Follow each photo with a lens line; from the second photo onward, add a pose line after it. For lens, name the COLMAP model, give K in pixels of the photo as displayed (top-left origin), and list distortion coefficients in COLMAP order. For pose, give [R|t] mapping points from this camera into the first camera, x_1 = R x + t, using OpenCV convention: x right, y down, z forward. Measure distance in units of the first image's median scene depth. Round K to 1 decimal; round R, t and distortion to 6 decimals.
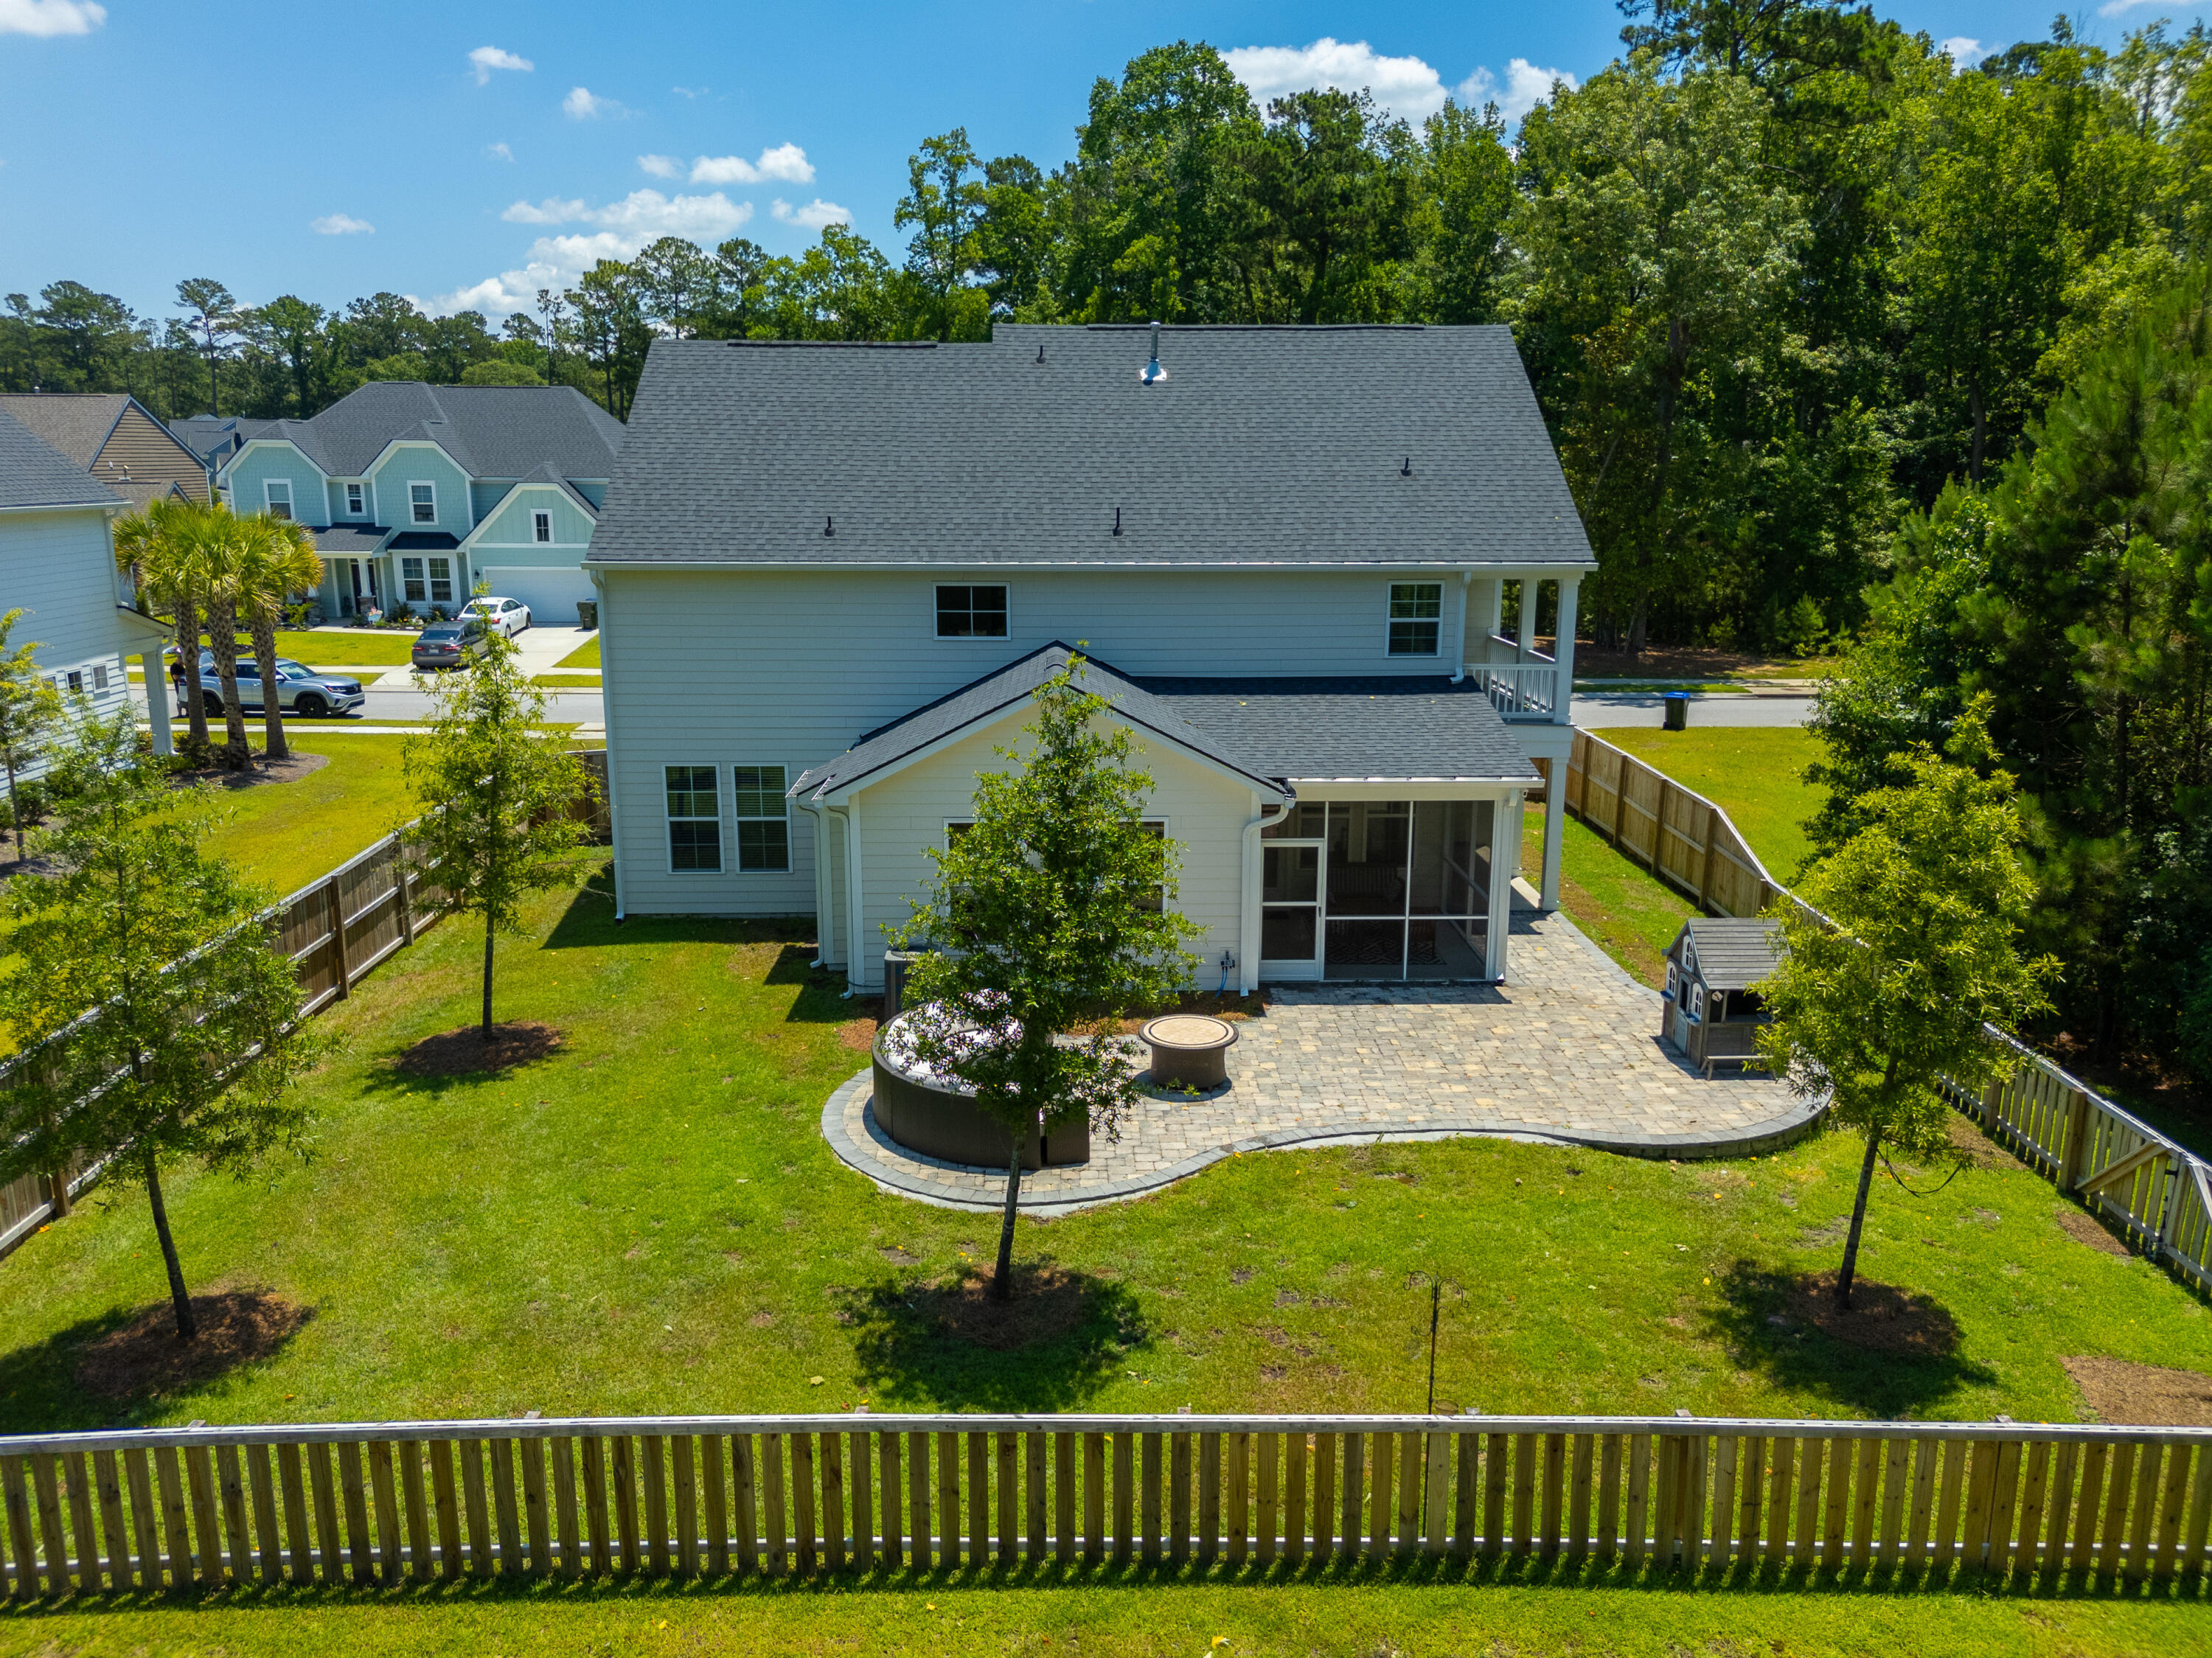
lens RADIAL K [[1639.1, 0, 1109.5], [0, 1639.1, 834.7], [0, 0, 1]] dist [0.071069, -0.076162]
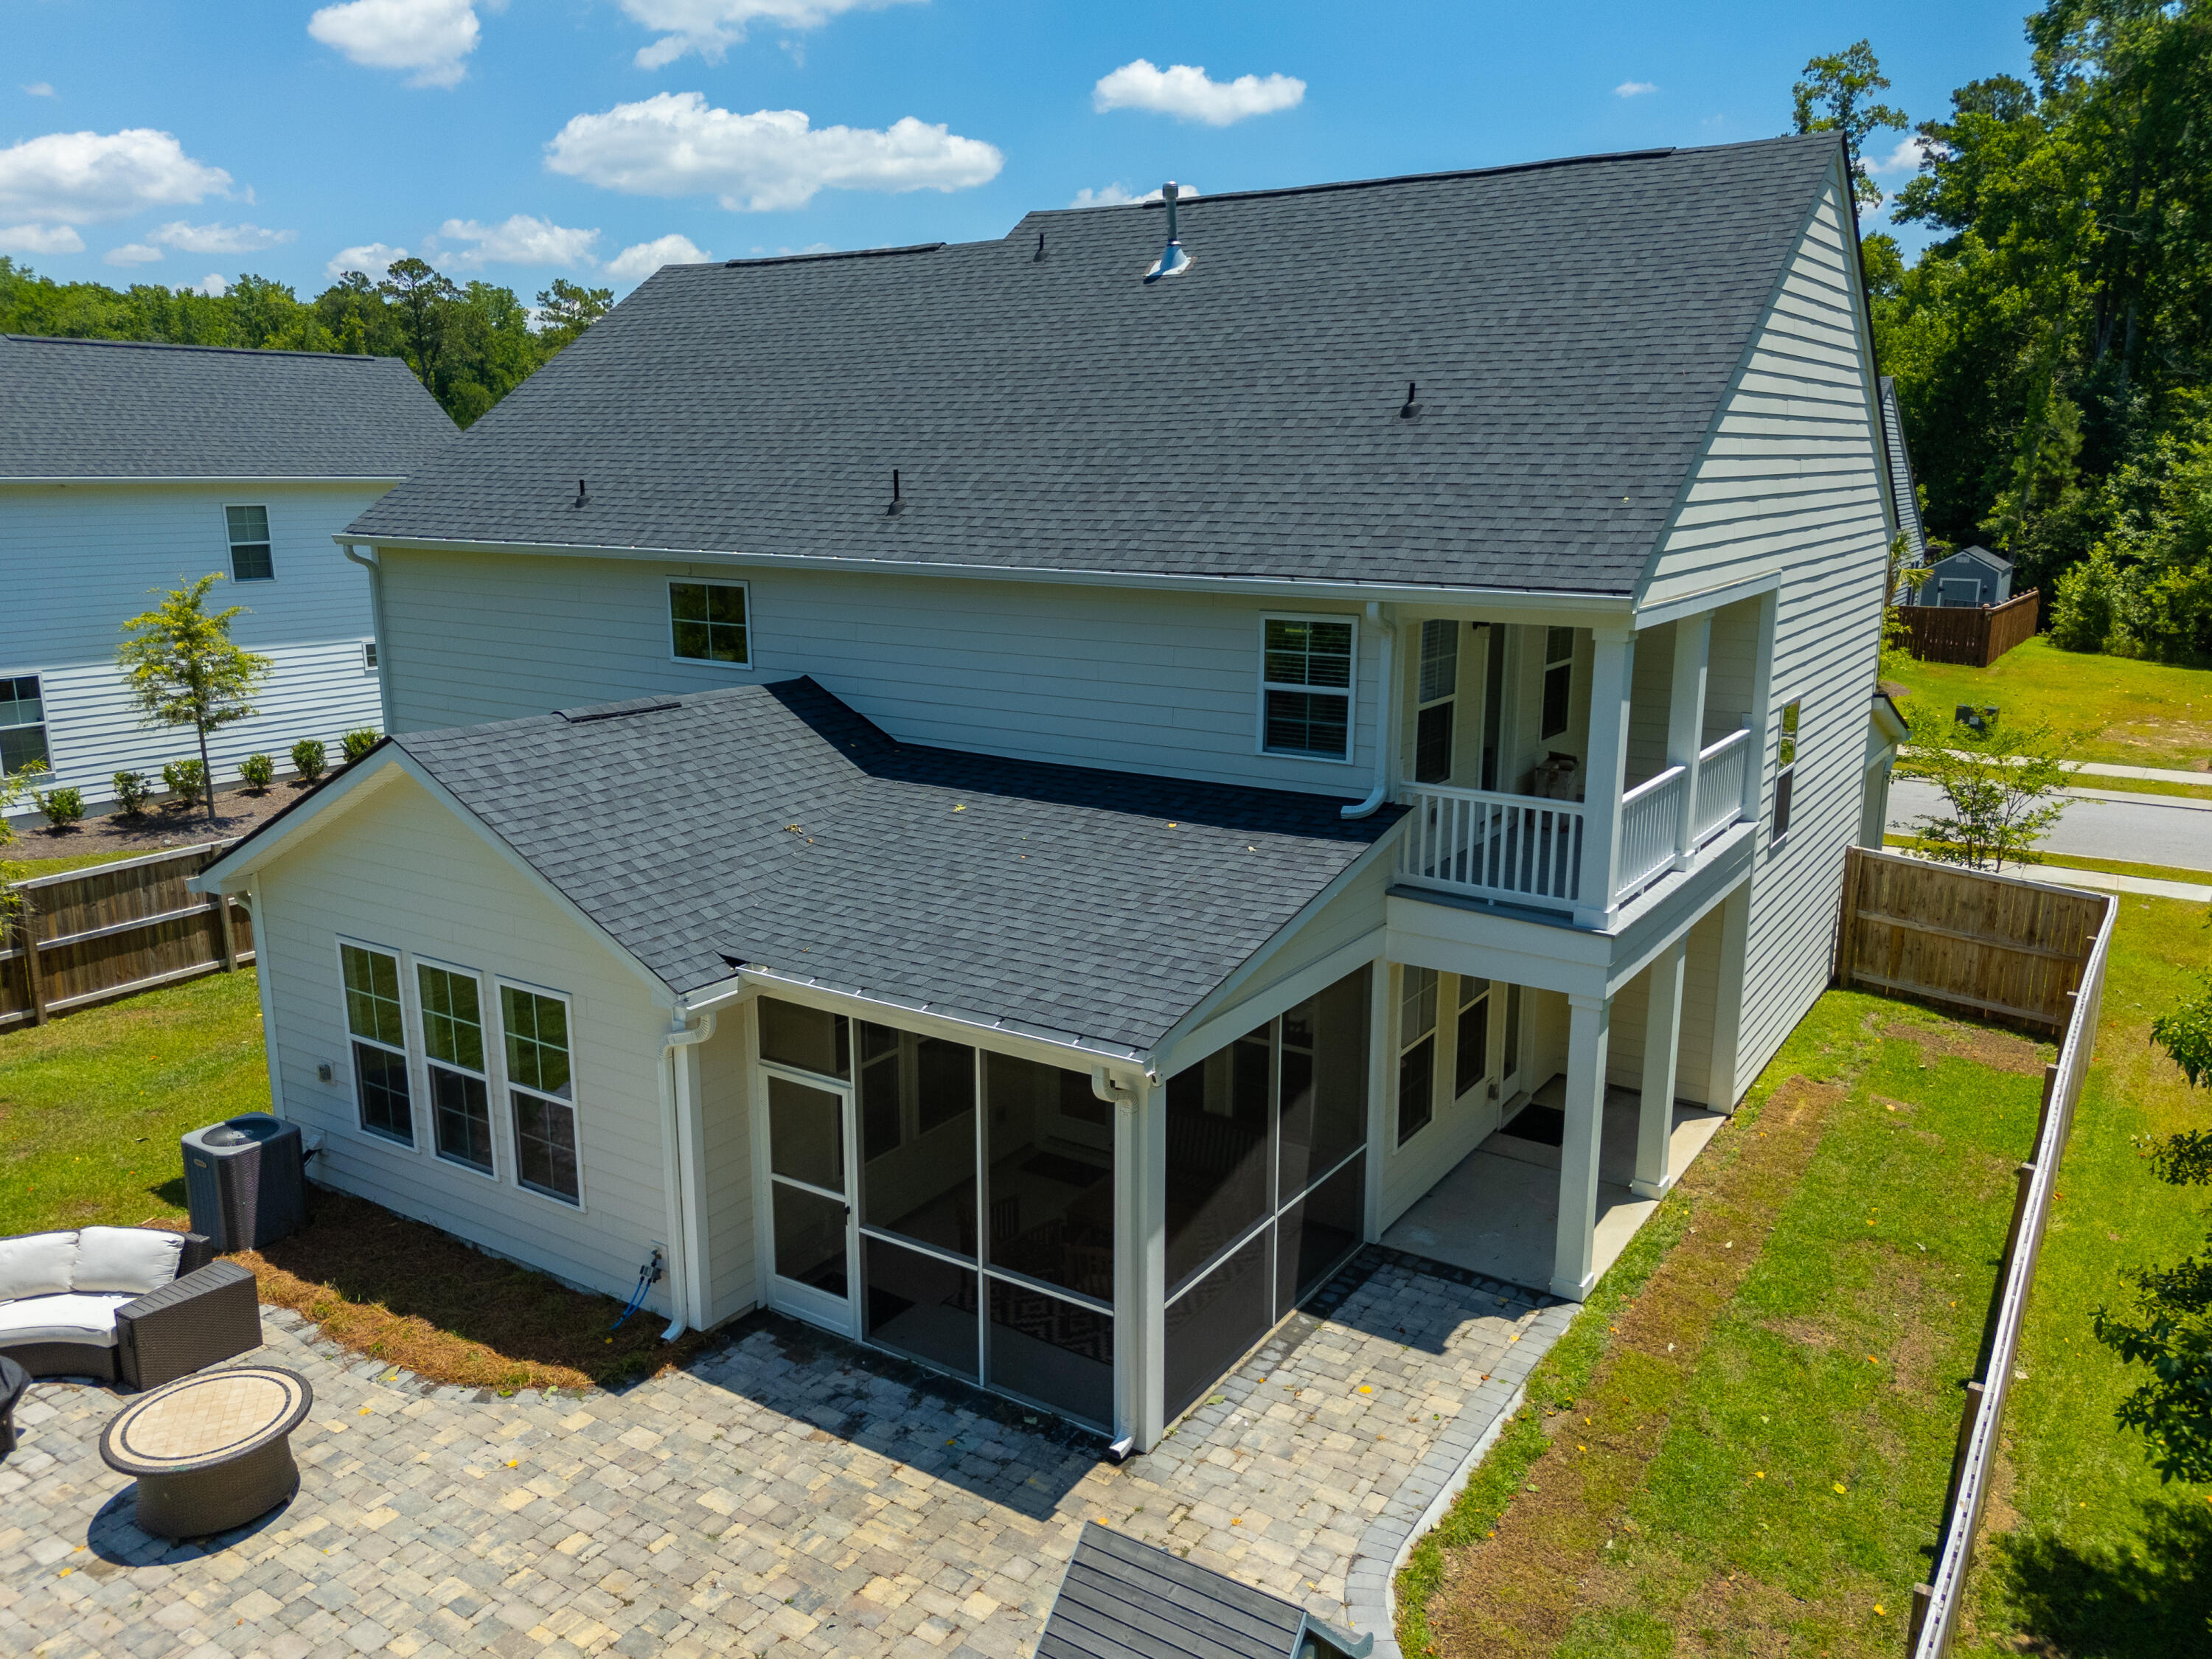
lens RADIAL K [[1639.2, 0, 1109.5], [0, 1639.2, 835.2], [0, 0, 1]] dist [0.071069, -0.076162]
pose [[0.822322, 0.127730, -0.554501, 0.436130], [-0.129121, 0.990947, 0.036780, -0.096847], [0.554178, 0.041352, 0.831370, 0.539969]]
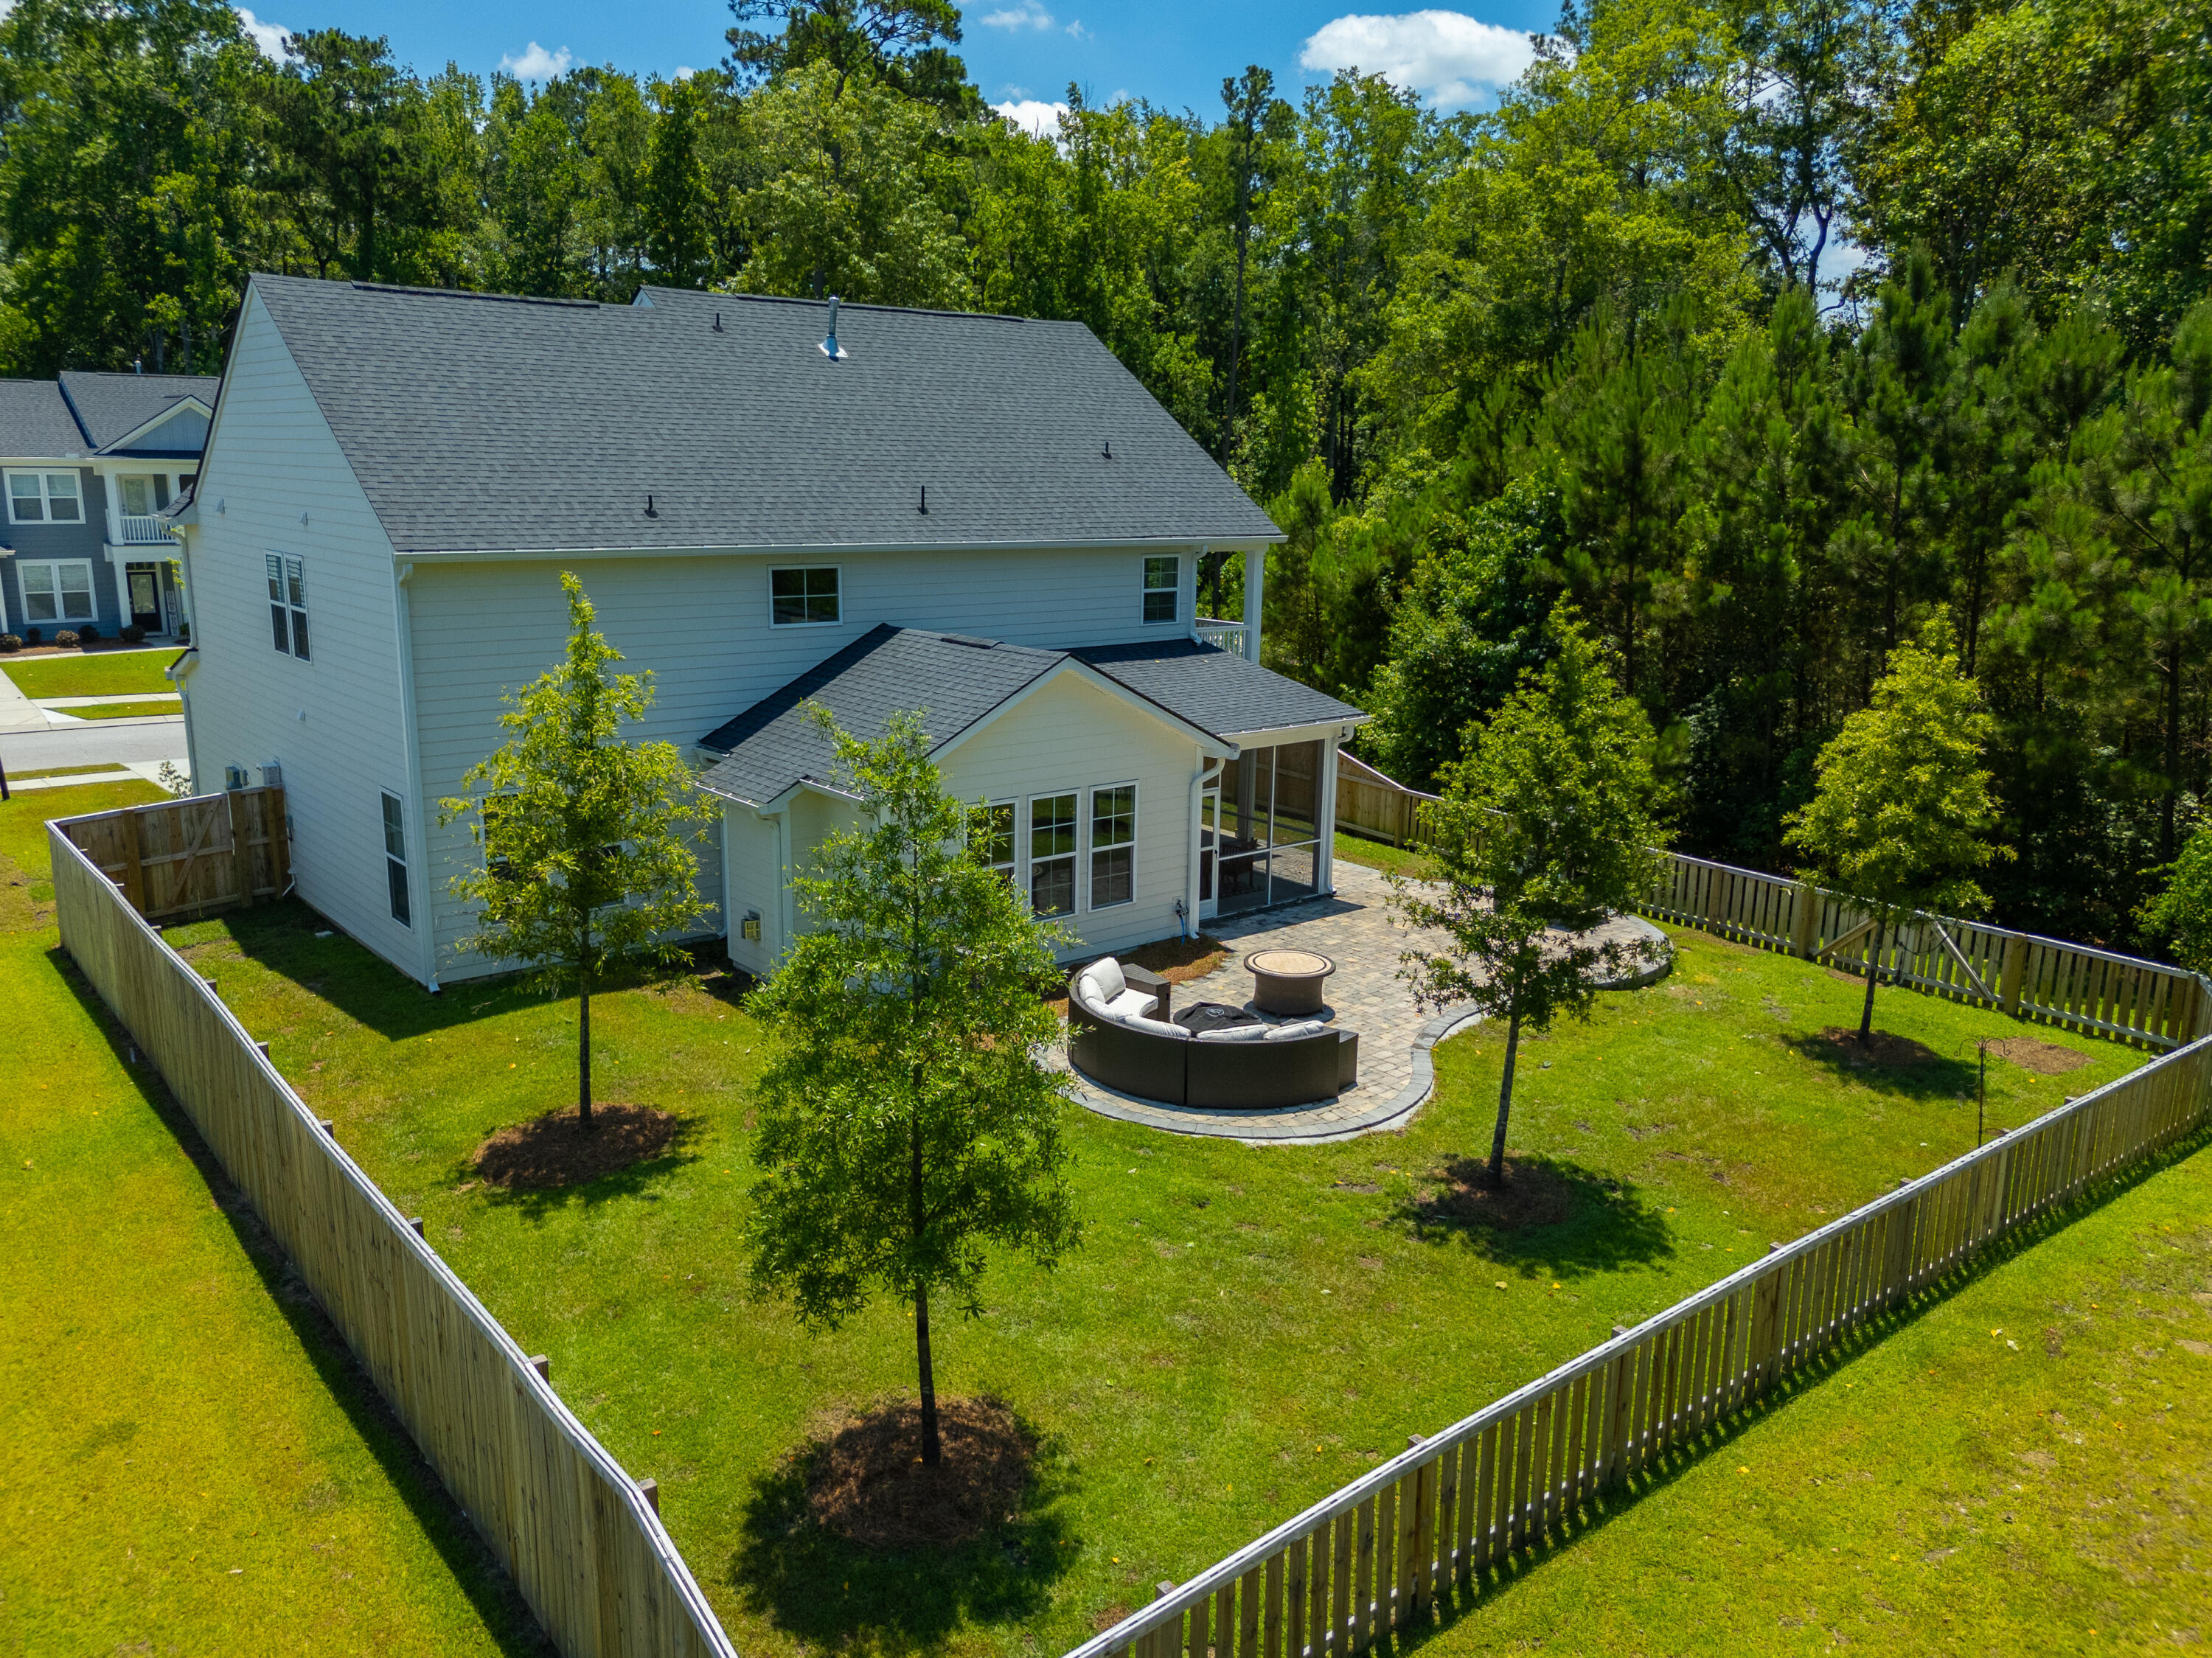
lens RADIAL K [[1639.1, 0, 1109.5], [0, 1639.1, 834.7], [0, 0, 1]] dist [0.071069, -0.076162]
pose [[0.789431, -0.125655, 0.600841, -0.531441], [0.122546, 0.991381, 0.046320, -0.023235], [-0.601483, 0.037064, 0.798025, 0.150659]]
